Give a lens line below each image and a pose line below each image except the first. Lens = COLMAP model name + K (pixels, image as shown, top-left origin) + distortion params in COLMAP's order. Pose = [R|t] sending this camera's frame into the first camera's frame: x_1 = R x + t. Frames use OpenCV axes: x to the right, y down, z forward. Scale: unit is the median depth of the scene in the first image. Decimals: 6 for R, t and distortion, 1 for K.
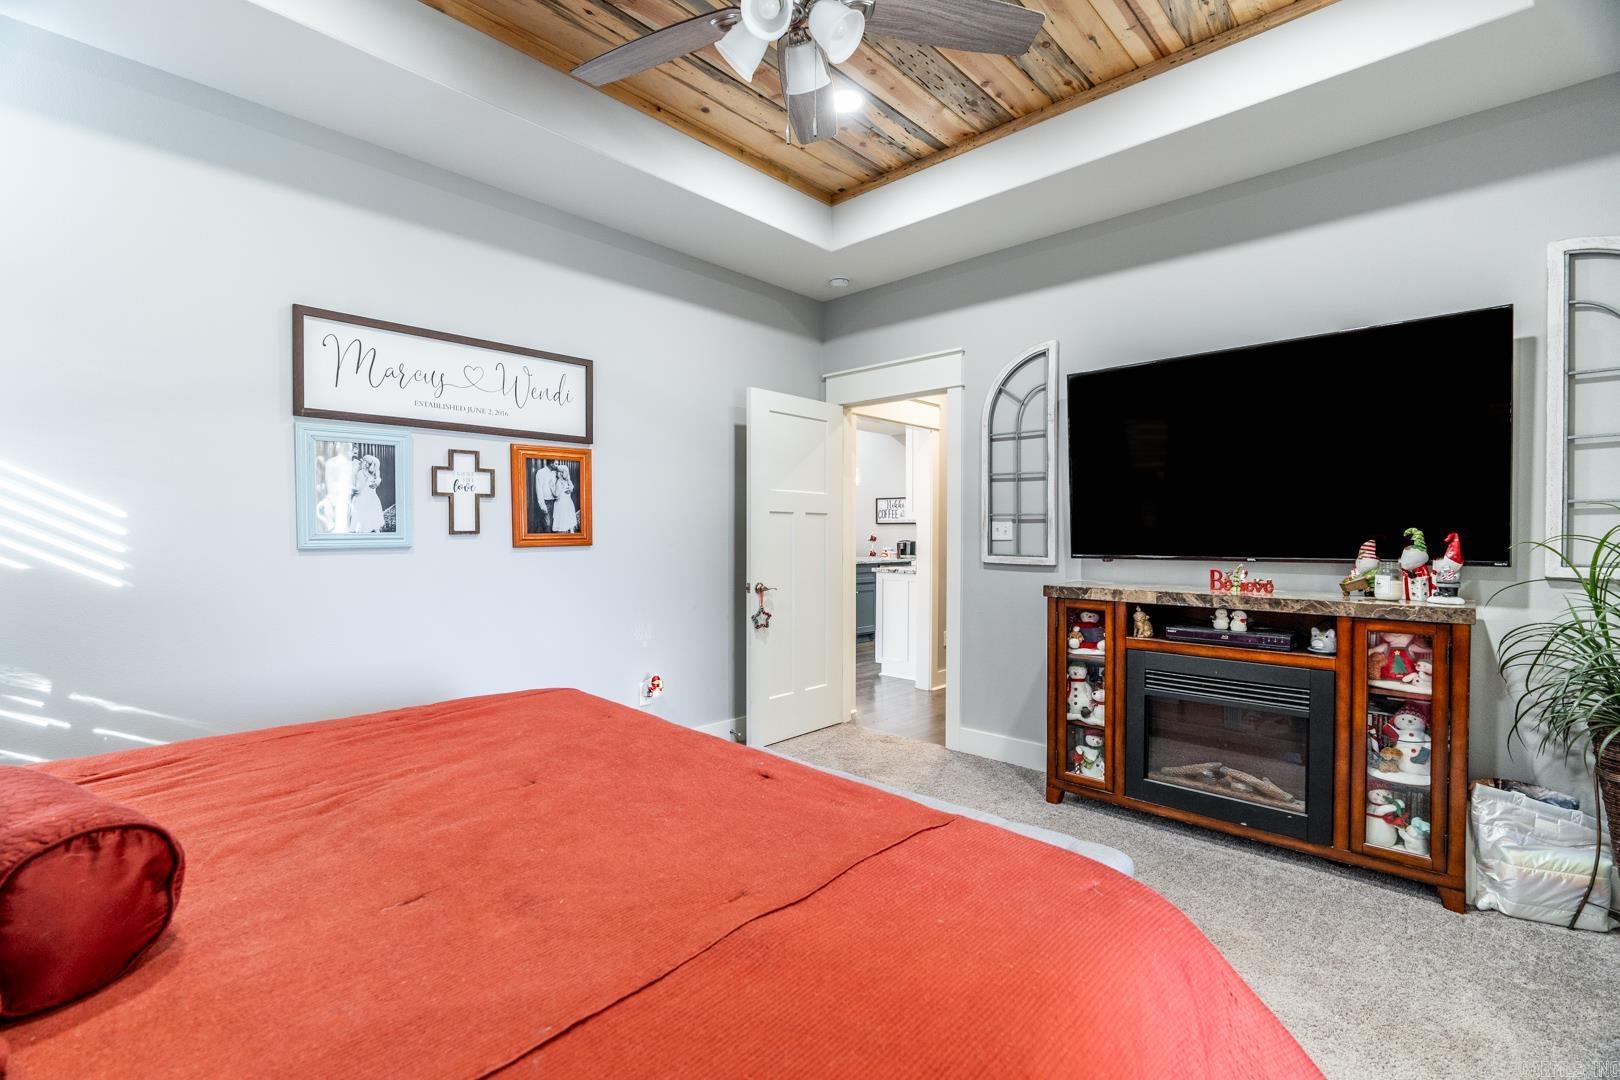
lens RADIAL K [[723.0, 0, 808.5], [0, 723.0, 541.4], [0, 0, 1]] dist [-0.002893, -0.000352]
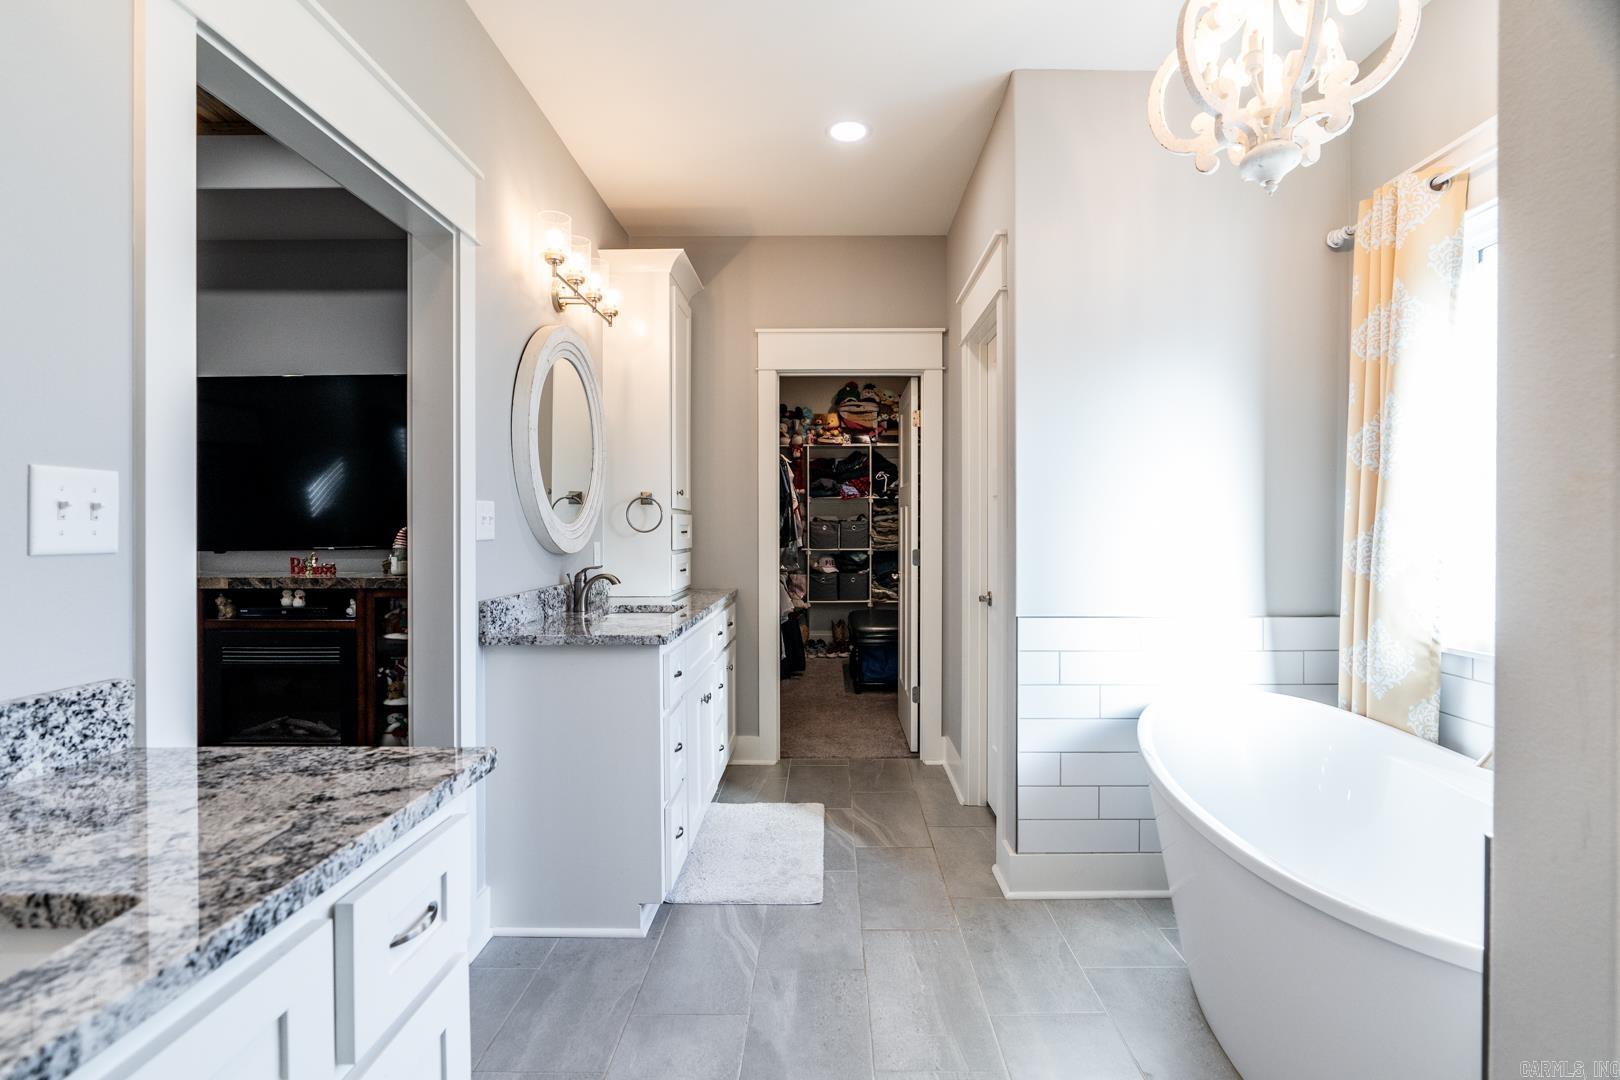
lens RADIAL K [[723.0, 0, 817.1], [0, 723.0, 535.4], [0, 0, 1]] dist [-0.002893, -0.000352]
pose [[0.749847, -0.011191, 0.661516, 0.439085], [0.014539, 0.999894, 0.000435, 0.015130], [-0.661451, 0.009292, 0.749931, -0.504376]]
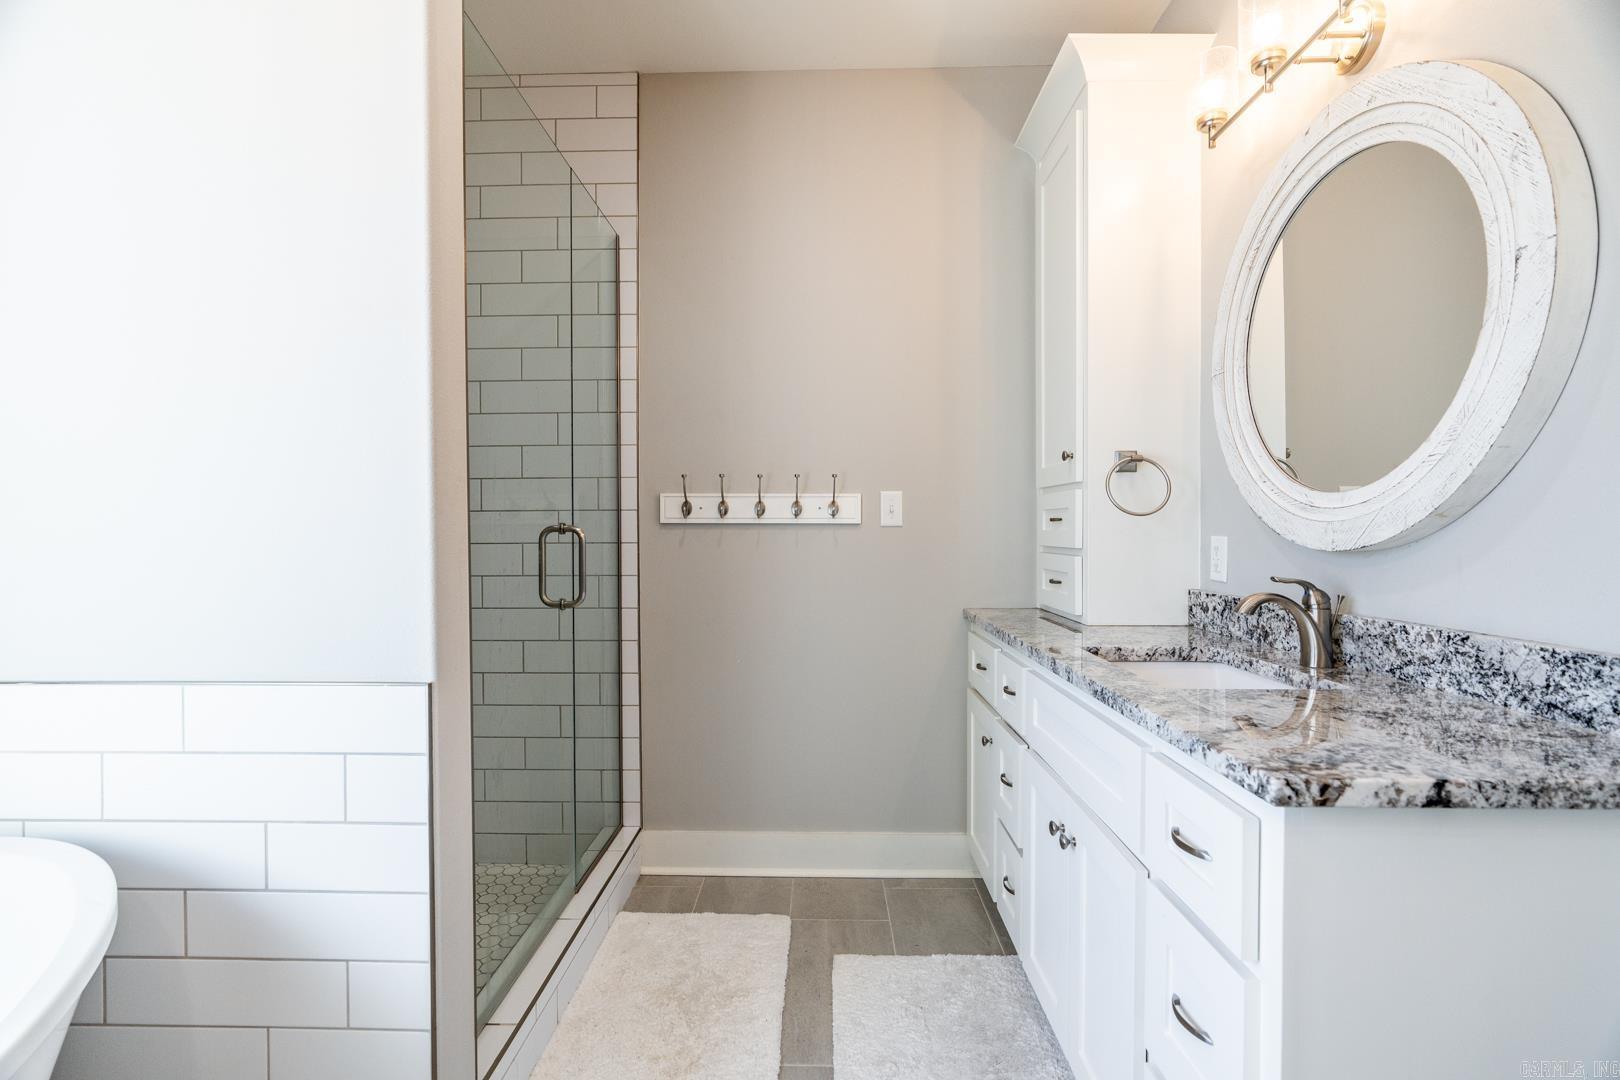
lens RADIAL K [[723.0, 0, 812.0], [0, 723.0, 538.9], [0, 0, 1]] dist [-0.002893, -0.000352]
pose [[-0.750283, 0.002248, -0.661113, 1.900301], [-0.010900, 0.999816, 0.015770, 0.065700], [0.661026, 0.019039, -0.750121, 1.118660]]
